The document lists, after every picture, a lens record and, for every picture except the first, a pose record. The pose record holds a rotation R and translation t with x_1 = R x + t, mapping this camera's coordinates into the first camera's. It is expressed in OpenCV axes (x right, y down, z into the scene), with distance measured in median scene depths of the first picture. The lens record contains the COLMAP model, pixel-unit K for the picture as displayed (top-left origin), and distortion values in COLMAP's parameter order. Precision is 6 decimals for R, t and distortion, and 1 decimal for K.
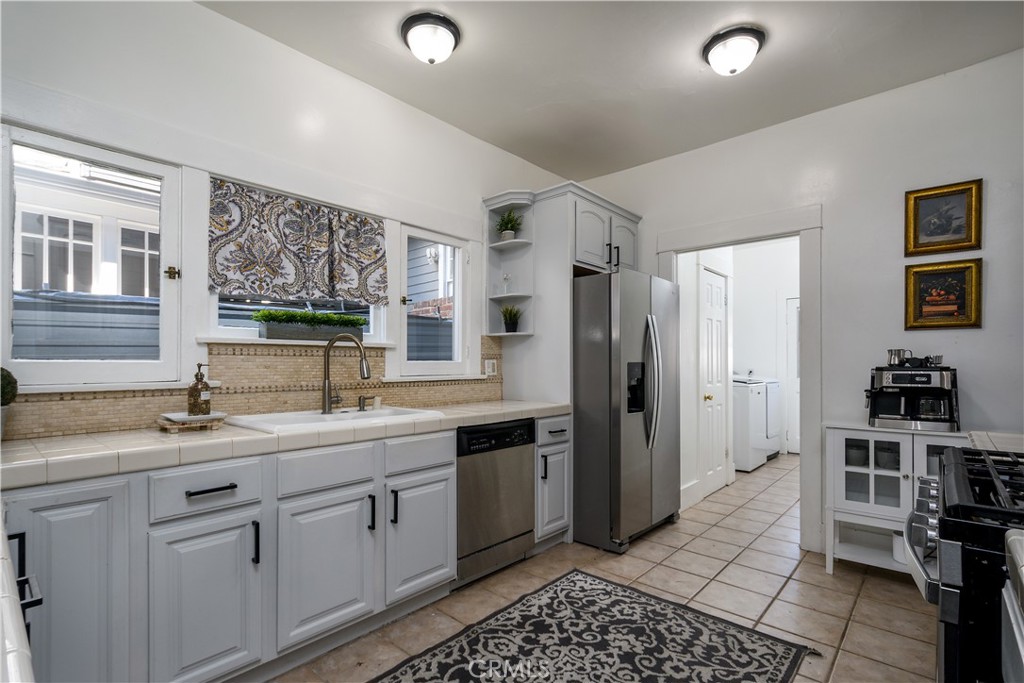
lens RADIAL K [[476.1, 0, 502.2], [0, 476.1, 366.7], [0, 0, 1]] dist [-0.018680, 0.000915]
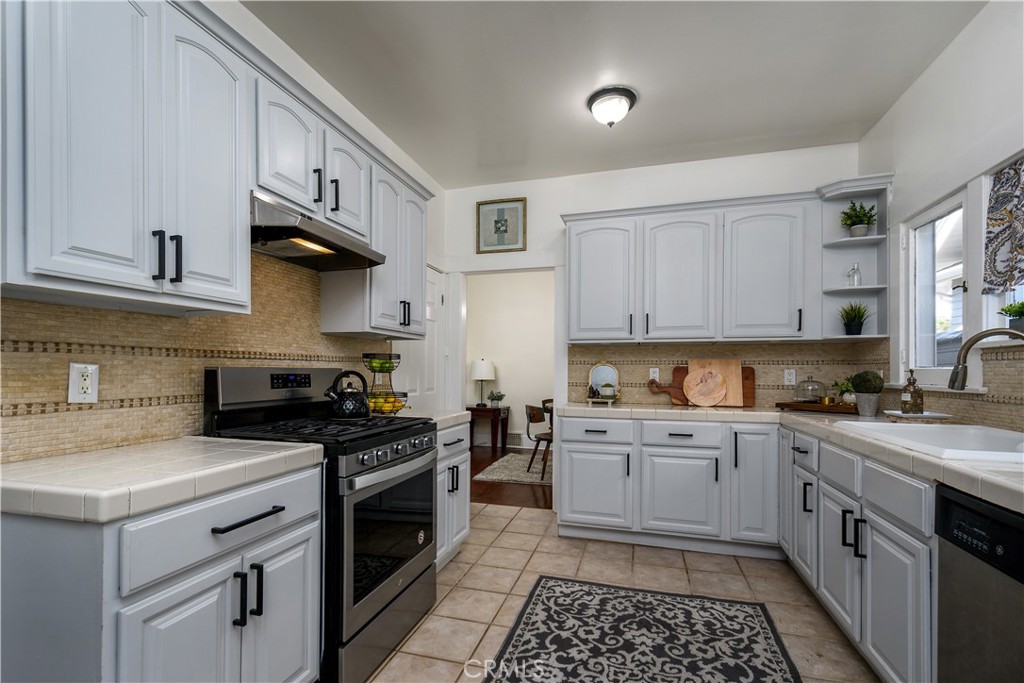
lens RADIAL K [[463.4, 0, 519.5], [0, 463.4, 370.5], [0, 0, 1]] dist [0.002600, -0.000821]
pose [[-0.890202, 0.001787, -0.455562, 0.573870], [0.001577, 0.999998, 0.000840, -0.006076], [0.455563, 0.000029, -0.890204, 1.210766]]
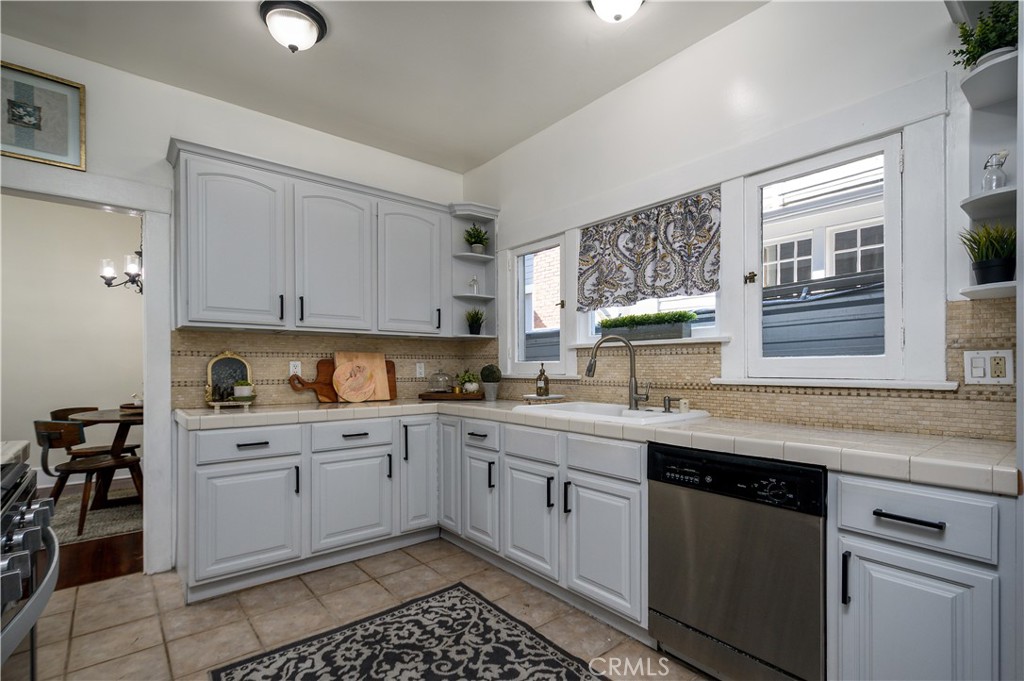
lens RADIAL K [[463.4, 0, 496.7], [0, 463.4, 369.0], [0, 0, 1]] dist [0.002600, -0.000821]
pose [[-0.148267, 0.012135, -0.988873, 0.679566], [0.003784, 0.999924, 0.011703, -0.004597], [0.988940, -0.002007, -0.148301, 0.825450]]
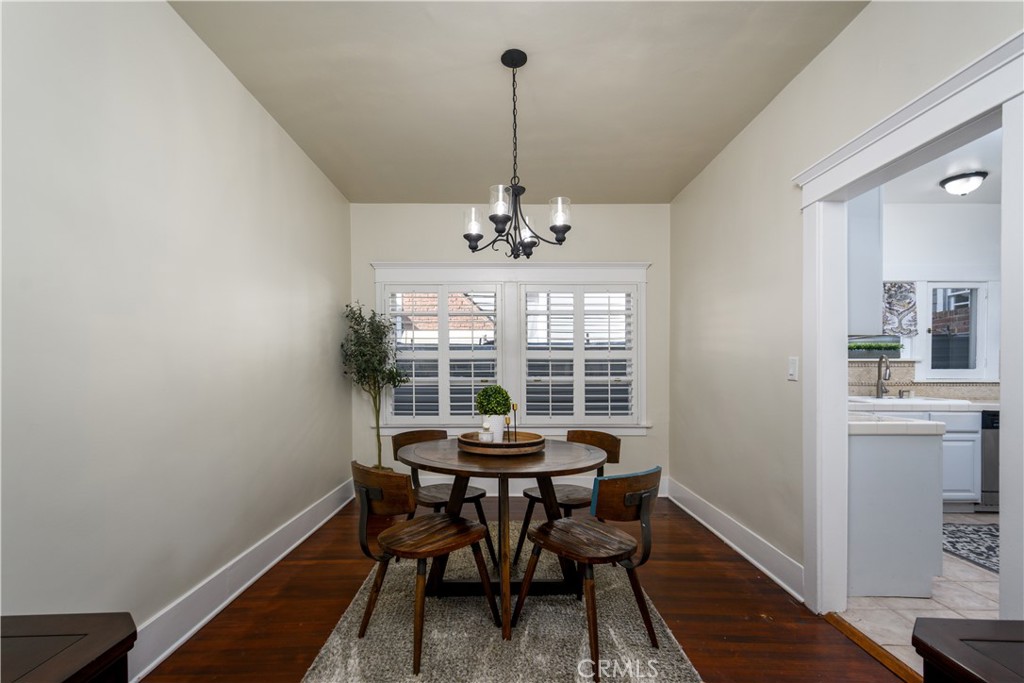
lens RADIAL K [[463.4, 0, 499.2], [0, 463.4, 370.6], [0, 0, 1]] dist [0.002600, -0.000821]
pose [[0.668188, 0.009121, -0.743937, -0.016987], [-0.004790, 0.999957, 0.007957, -0.015145], [0.743977, -0.001753, 0.668202, -1.255314]]
